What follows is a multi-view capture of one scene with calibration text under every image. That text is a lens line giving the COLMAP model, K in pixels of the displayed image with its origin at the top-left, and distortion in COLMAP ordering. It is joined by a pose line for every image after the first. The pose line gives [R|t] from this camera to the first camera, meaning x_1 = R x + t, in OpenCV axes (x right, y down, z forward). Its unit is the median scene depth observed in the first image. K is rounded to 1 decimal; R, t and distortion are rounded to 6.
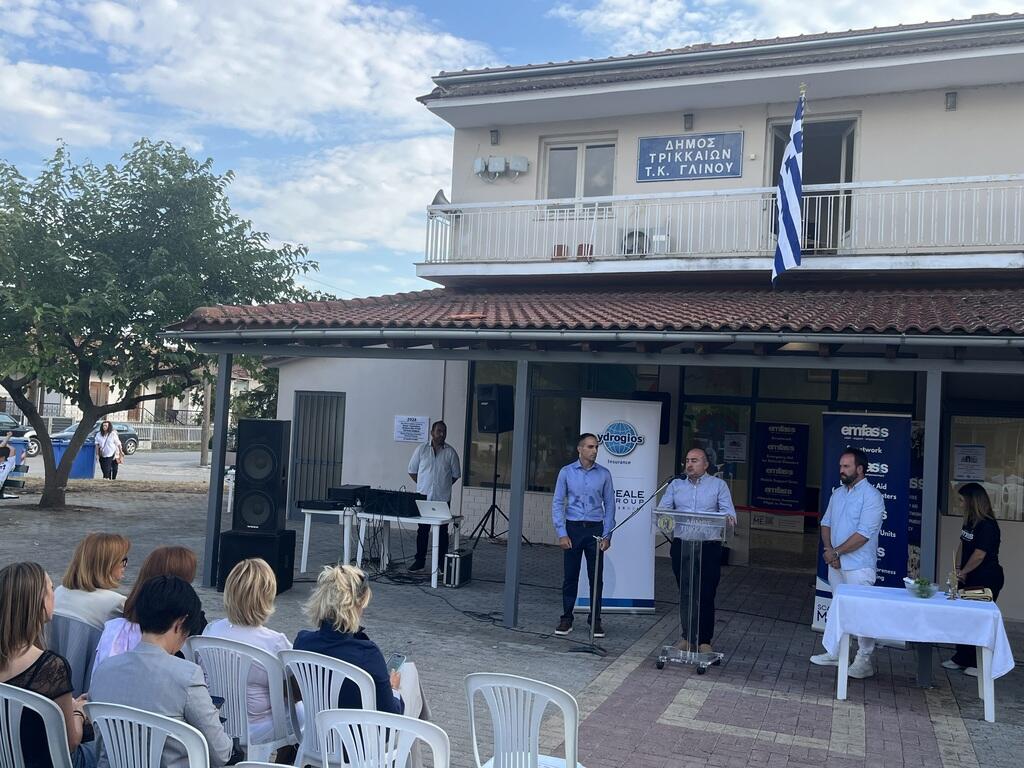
lens RADIAL K [[948.4, 0, 504.6], [0, 948.4, 395.9], [0, 0, 1]] dist [0.046999, 0.000000]
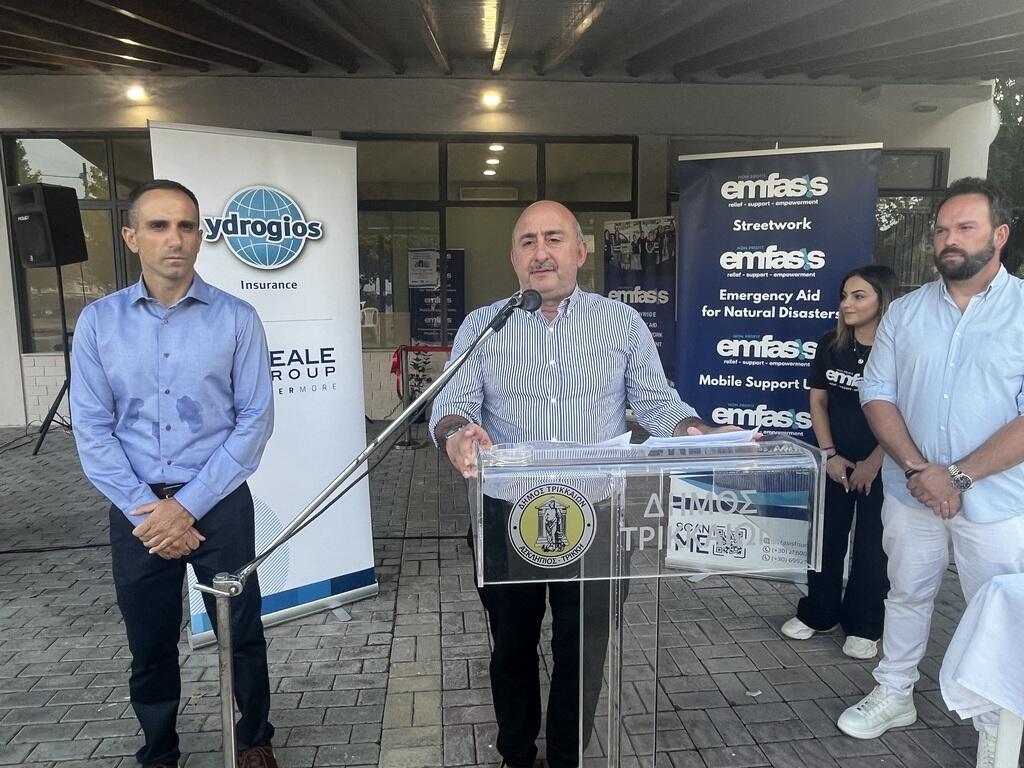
lens RADIAL K [[682.7, 0, 505.4], [0, 682.7, 380.5], [0, 0, 1]] dist [0.008907, -0.008251]
pose [[0.894198, -0.120762, 0.431075, 0.065383], [0.040303, 0.980735, 0.191141, 0.047981], [-0.445853, -0.153544, 0.881838, 0.566999]]
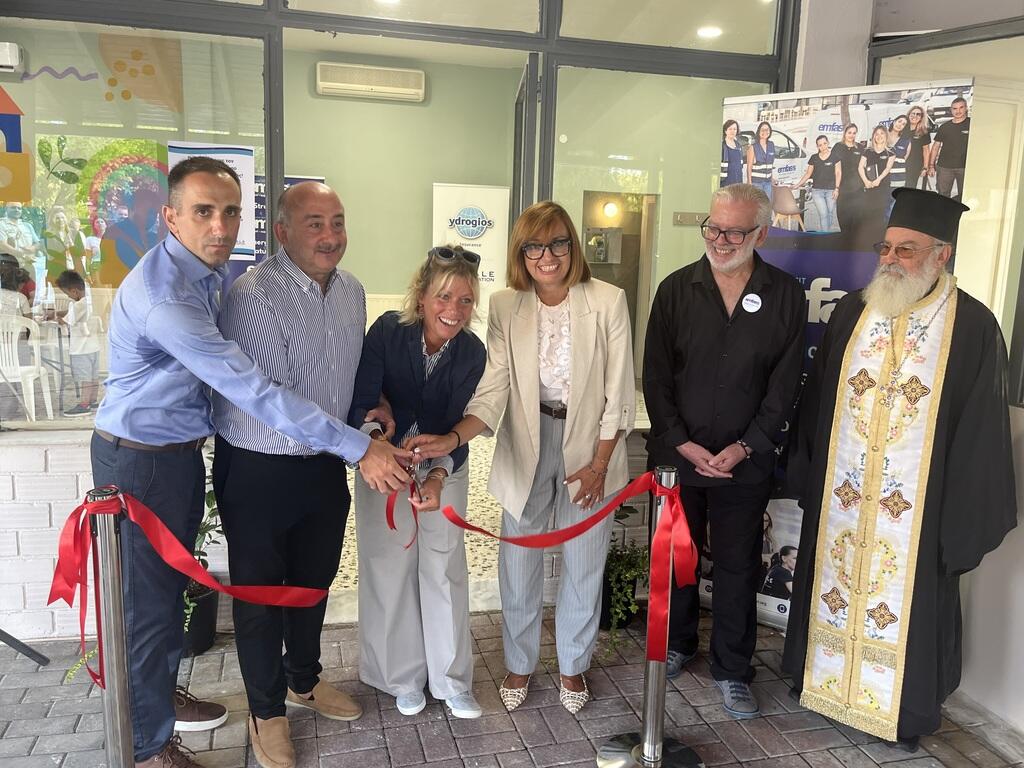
lens RADIAL K [[836.7, 0, 509.2], [0, 836.7, 379.9], [0, 0, 1]] dist [0.036527, 0.000458]
pose [[0.811394, -0.117613, 0.572545, 0.202497], [-0.011120, 0.976263, 0.216303, 0.060904], [-0.584394, -0.181874, 0.790826, 0.904489]]
